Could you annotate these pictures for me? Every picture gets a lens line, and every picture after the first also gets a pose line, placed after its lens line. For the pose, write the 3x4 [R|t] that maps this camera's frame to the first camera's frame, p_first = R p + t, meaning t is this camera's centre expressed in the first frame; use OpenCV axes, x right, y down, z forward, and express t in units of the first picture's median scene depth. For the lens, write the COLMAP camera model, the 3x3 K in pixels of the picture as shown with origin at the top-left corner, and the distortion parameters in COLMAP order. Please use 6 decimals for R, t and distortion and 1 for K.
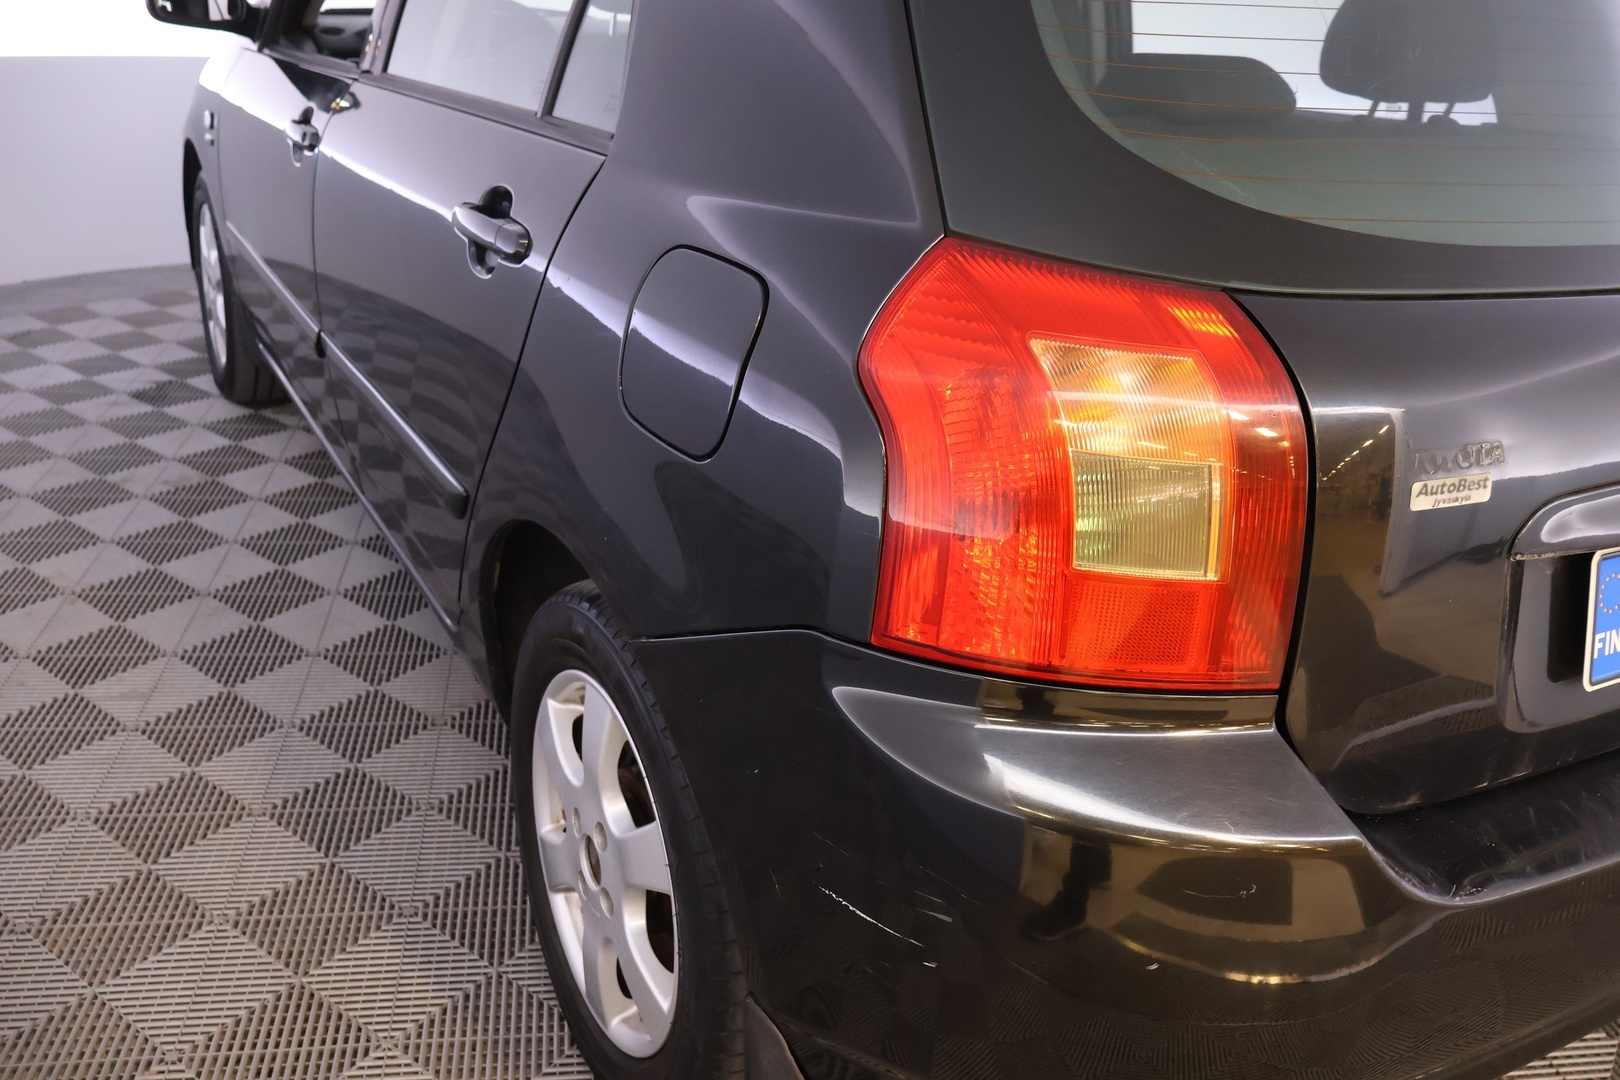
lens RADIAL K [[1338.6, 0, 810.0], [0, 1338.6, 540.0], [0, 0, 1]] dist [0.005171, -0.001604]
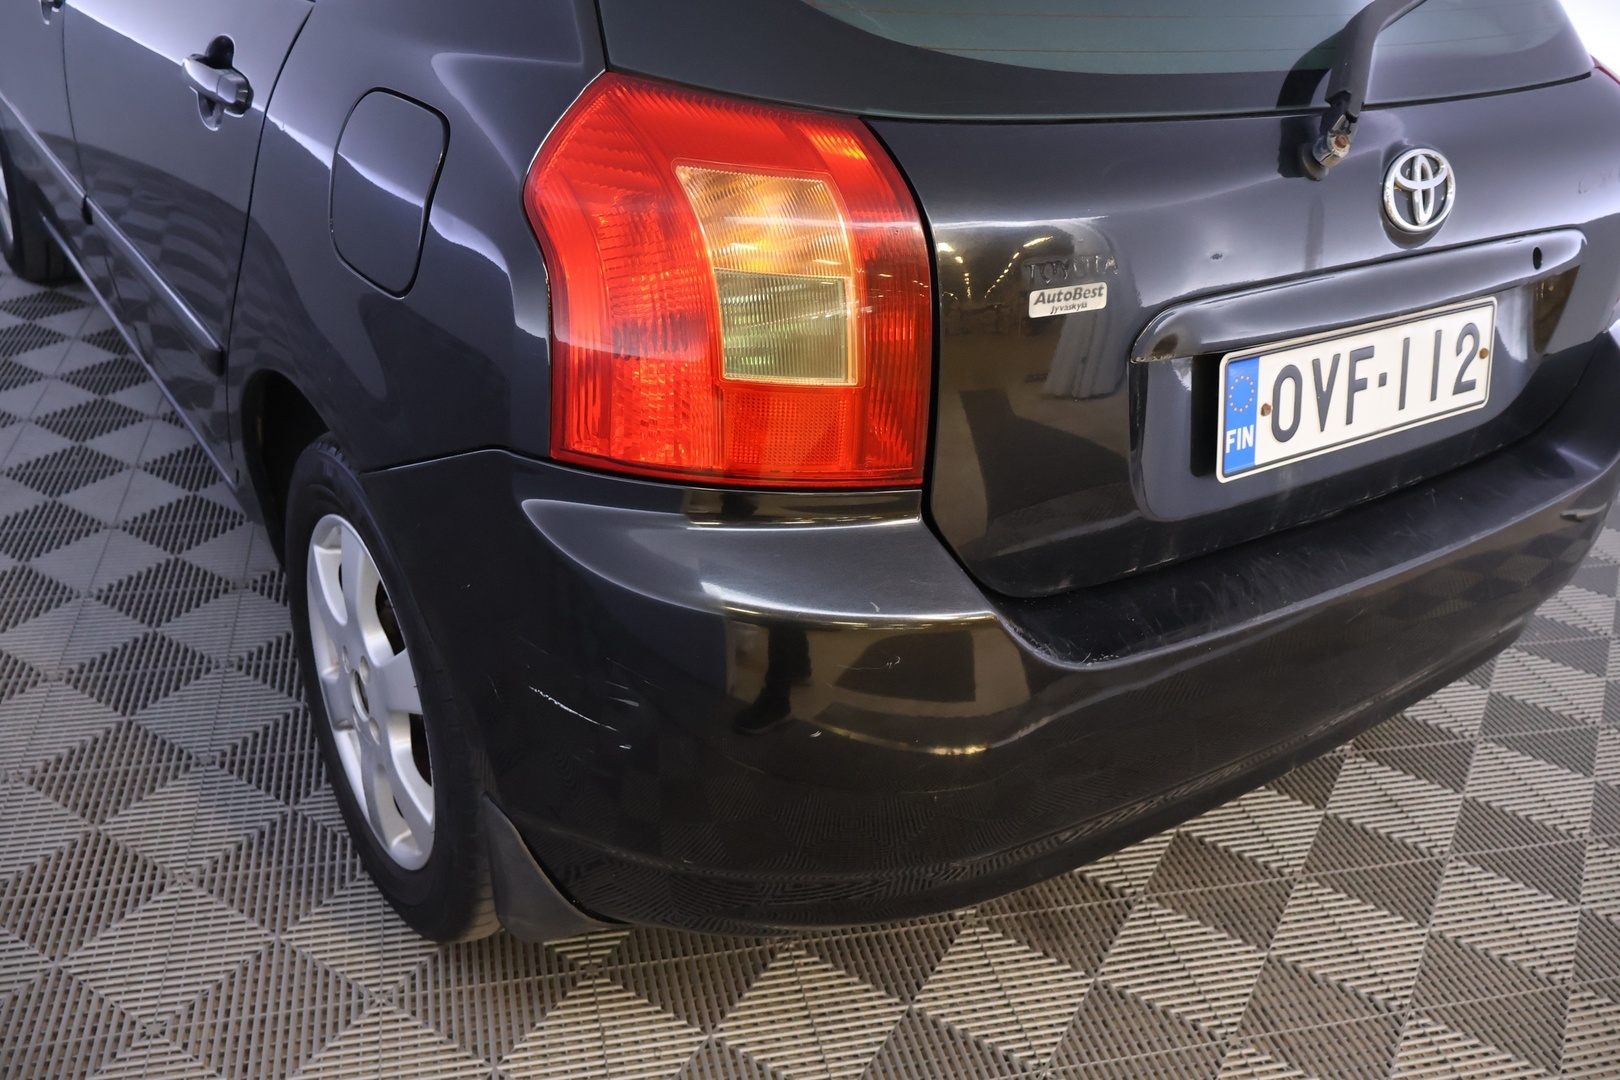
lens RADIAL K [[1338.6, 0, 810.0], [0, 1338.6, 540.0], [0, 0, 1]] dist [0.005171, -0.001604]
pose [[0.995727, -0.042968, 0.081738, 0.092957], [0.035390, 0.995130, 0.092001, 0.029455], [-0.085293, -0.088715, 0.992398, -0.057330]]
